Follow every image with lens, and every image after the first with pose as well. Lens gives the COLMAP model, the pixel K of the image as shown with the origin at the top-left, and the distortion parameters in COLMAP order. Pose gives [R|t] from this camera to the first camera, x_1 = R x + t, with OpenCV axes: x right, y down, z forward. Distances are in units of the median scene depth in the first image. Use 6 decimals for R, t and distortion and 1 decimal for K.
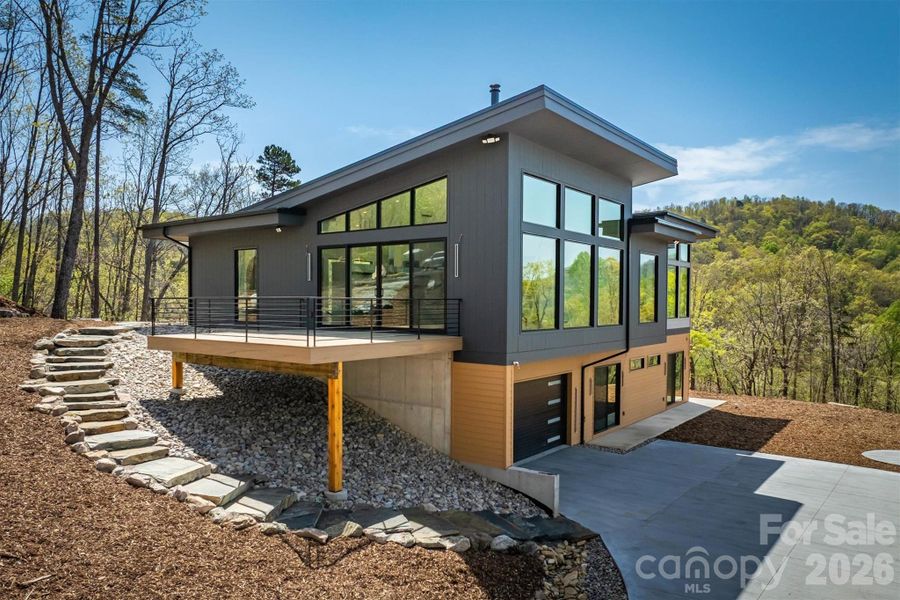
lens RADIAL K [[647.9, 0, 445.8], [0, 647.9, 317.4], [0, 0, 1]] dist [-0.032365, -0.000977]
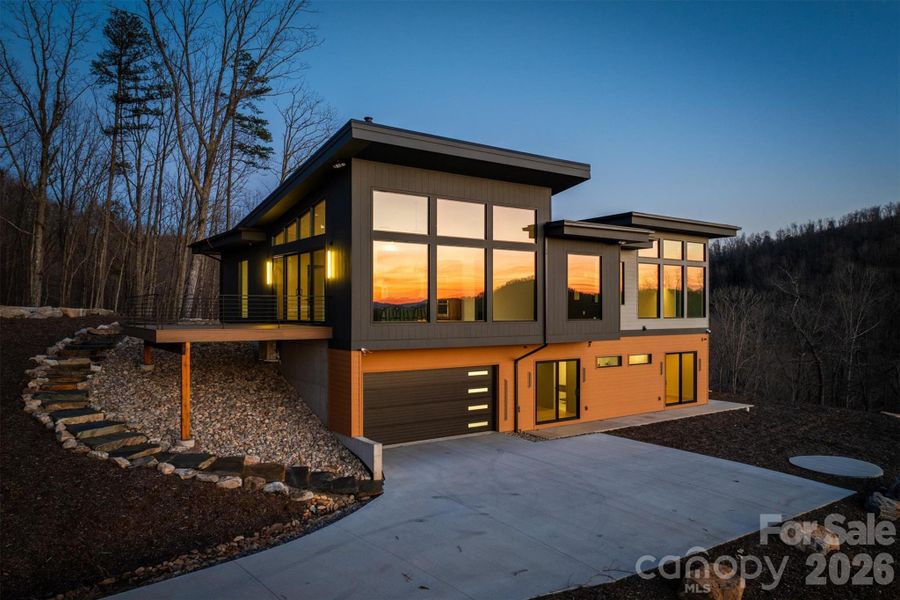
lens RADIAL K [[630.6, 0, 450.0], [0, 630.6, 300.0], [0, 0, 1]] dist [-0.012260, 0.000460]
pose [[0.950751, -0.005758, -0.309901, 0.461634], [-0.005914, 0.999308, -0.036711, 0.016145], [0.309899, 0.036736, 0.950060, -0.041492]]
